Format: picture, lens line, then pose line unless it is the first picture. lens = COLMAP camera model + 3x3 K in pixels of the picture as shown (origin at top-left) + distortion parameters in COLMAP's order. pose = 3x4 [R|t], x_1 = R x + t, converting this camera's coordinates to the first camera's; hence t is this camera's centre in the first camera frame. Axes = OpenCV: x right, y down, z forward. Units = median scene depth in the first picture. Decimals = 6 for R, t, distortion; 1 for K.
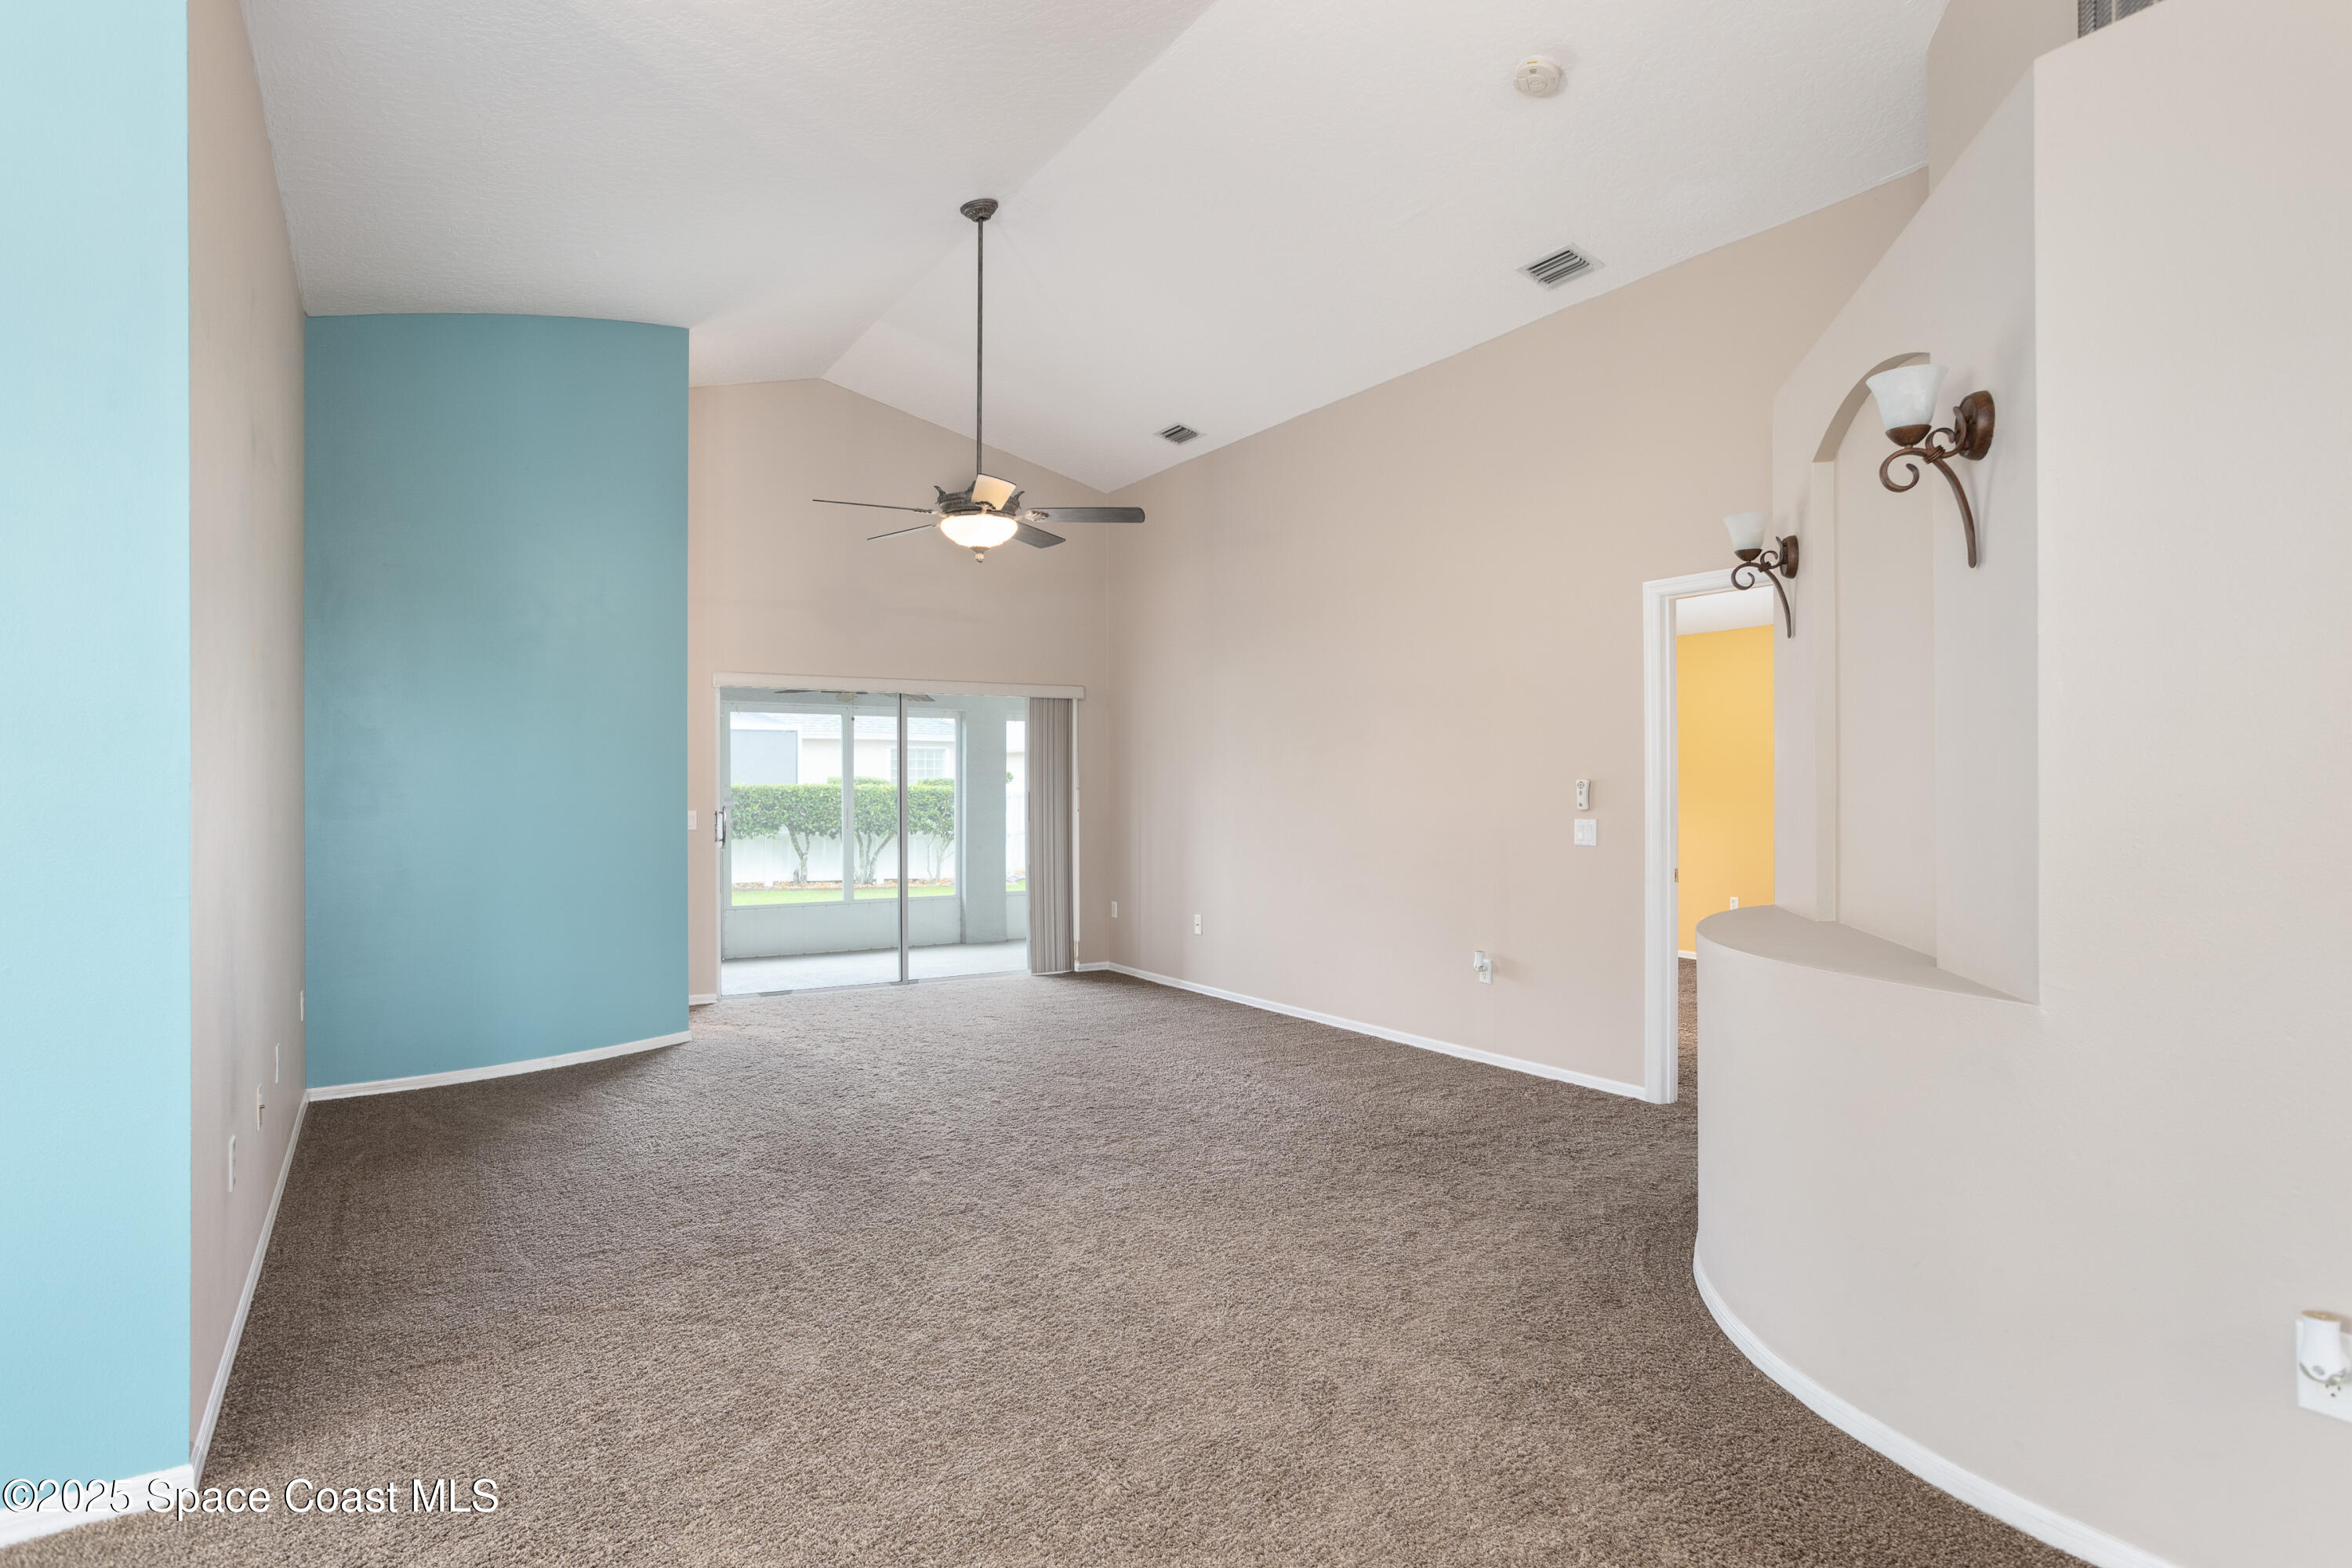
lens RADIAL K [[1275.3, 0, 1176.0], [0, 1275.3, 784.0], [0, 0, 1]] dist [0.000167, 0.000769]
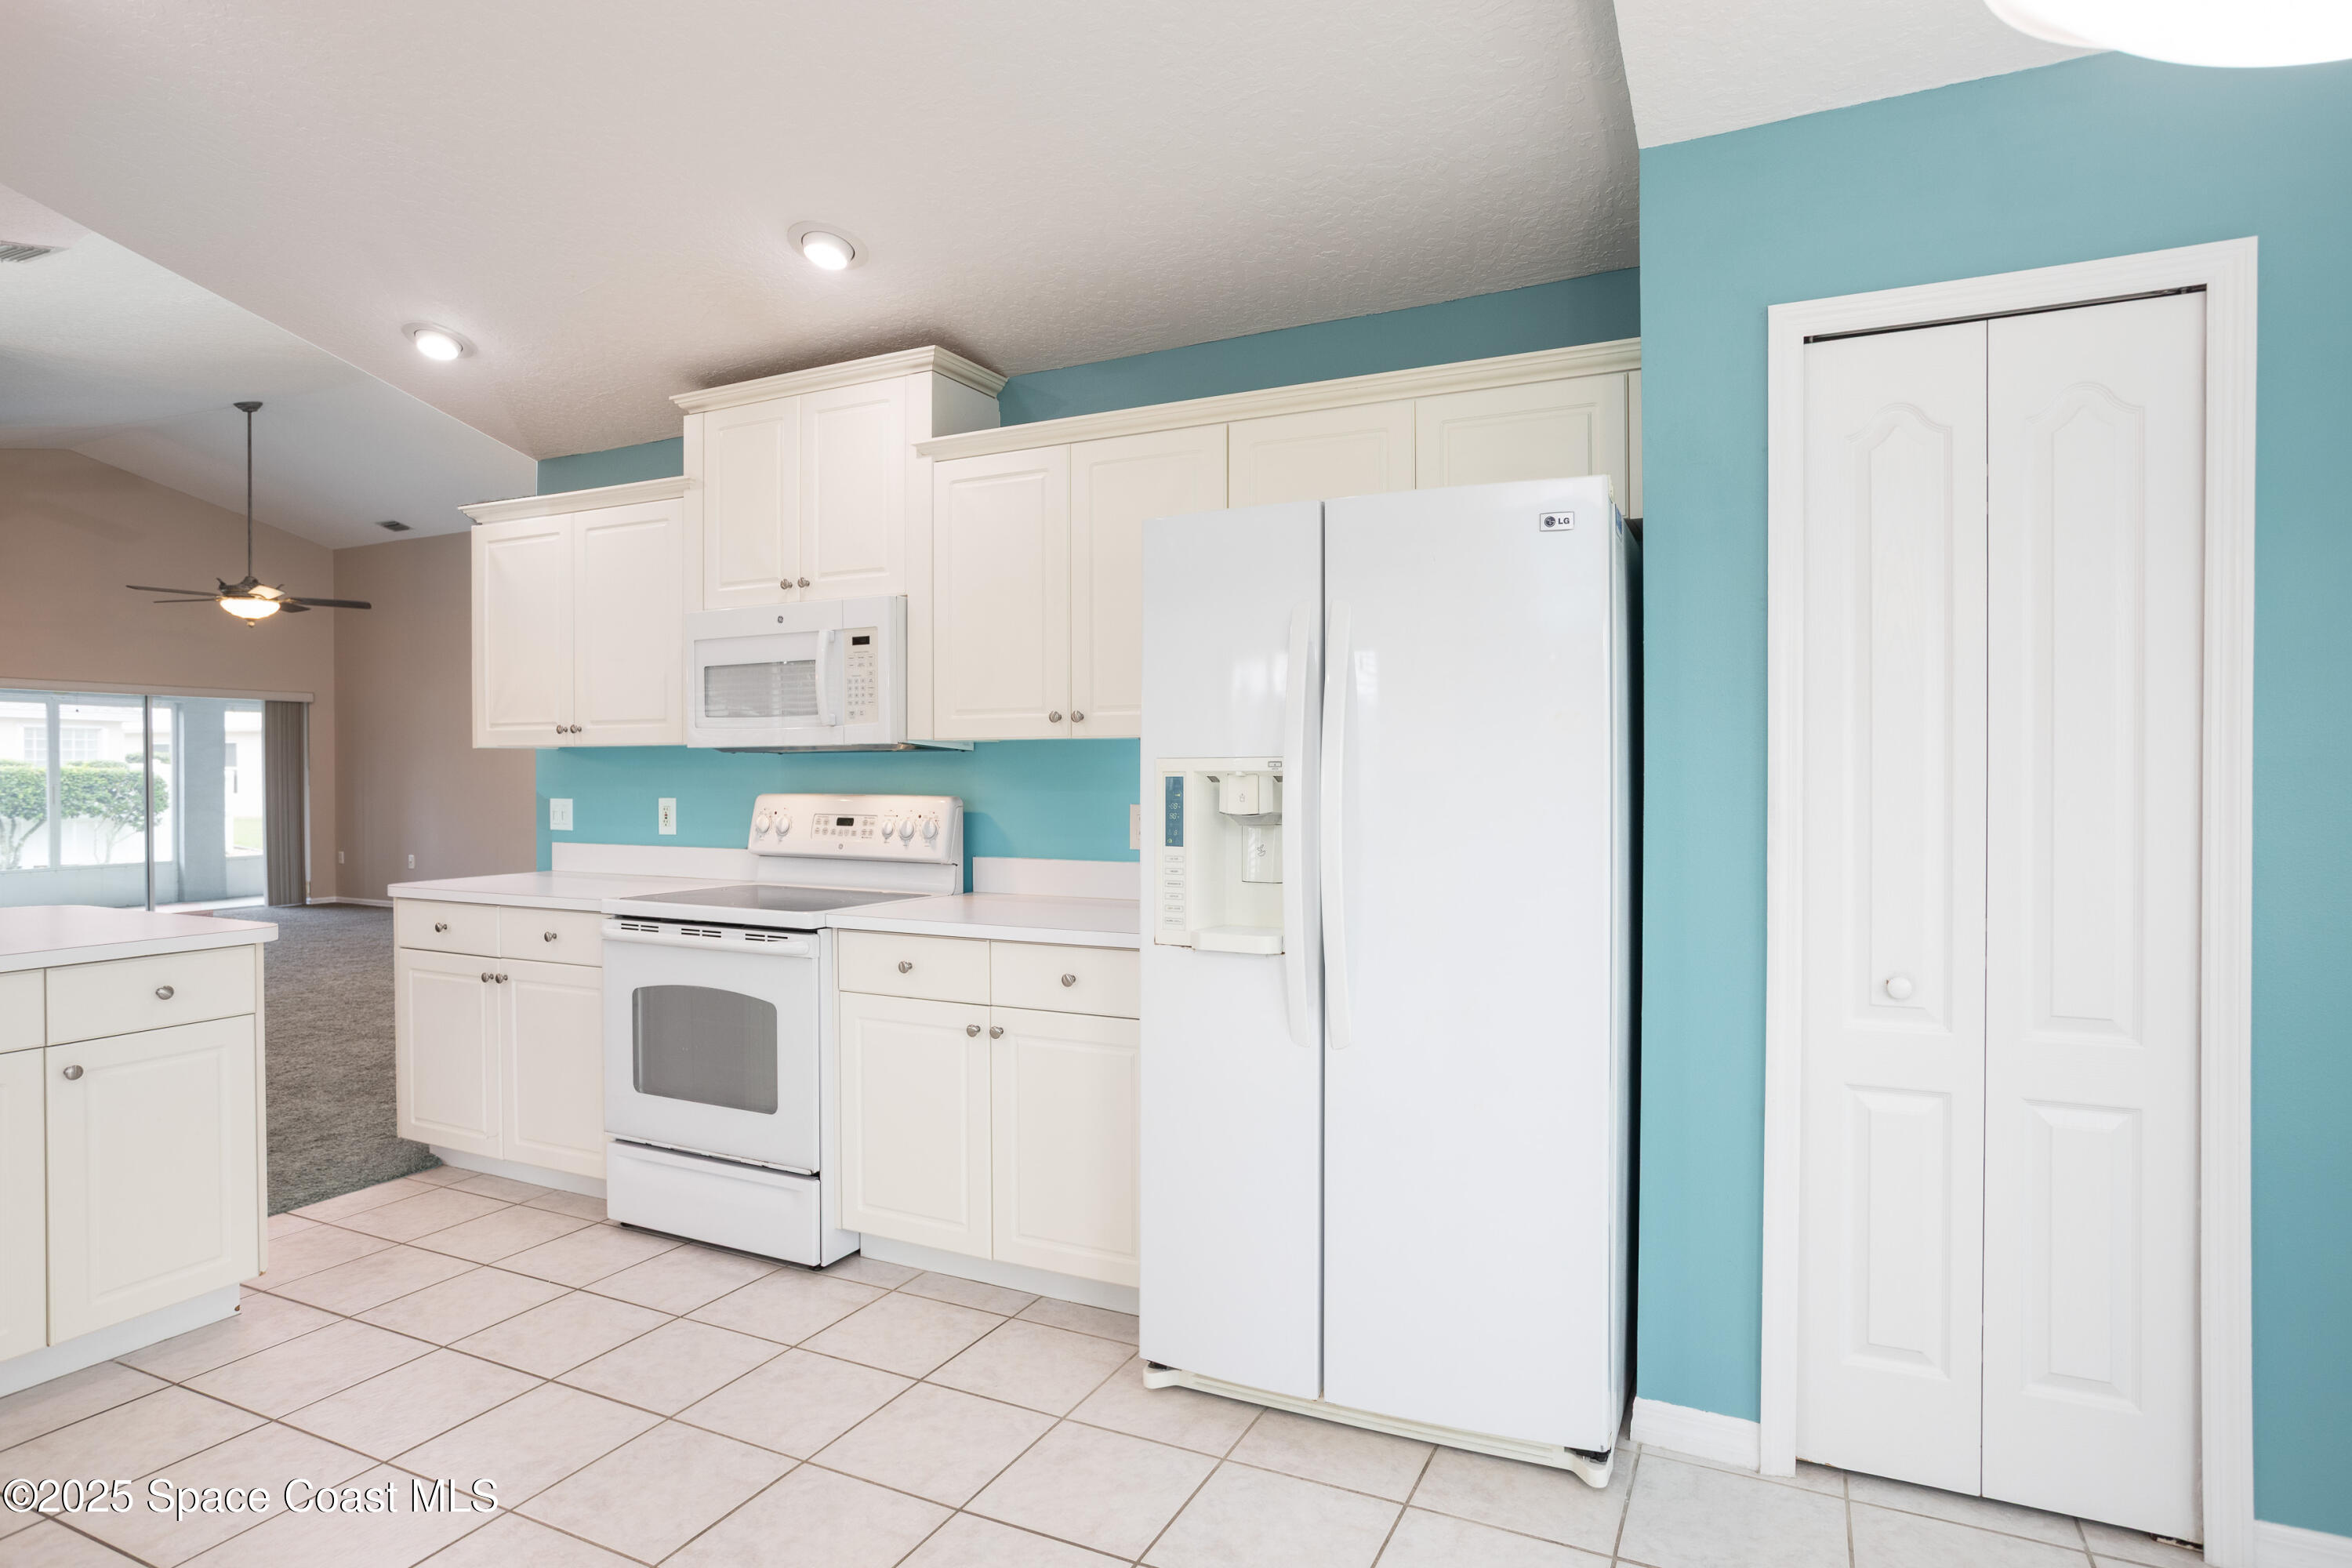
lens RADIAL K [[1275.3, 0, 1176.0], [0, 1275.3, 784.0], [0, 0, 1]] dist [0.000167, 0.000769]
pose [[0.852740, -0.004657, 0.522314, 0.000721], [-0.001464, 0.999935, 0.011306, 0.003963], [-0.522333, -0.010406, 0.852678, -0.603168]]
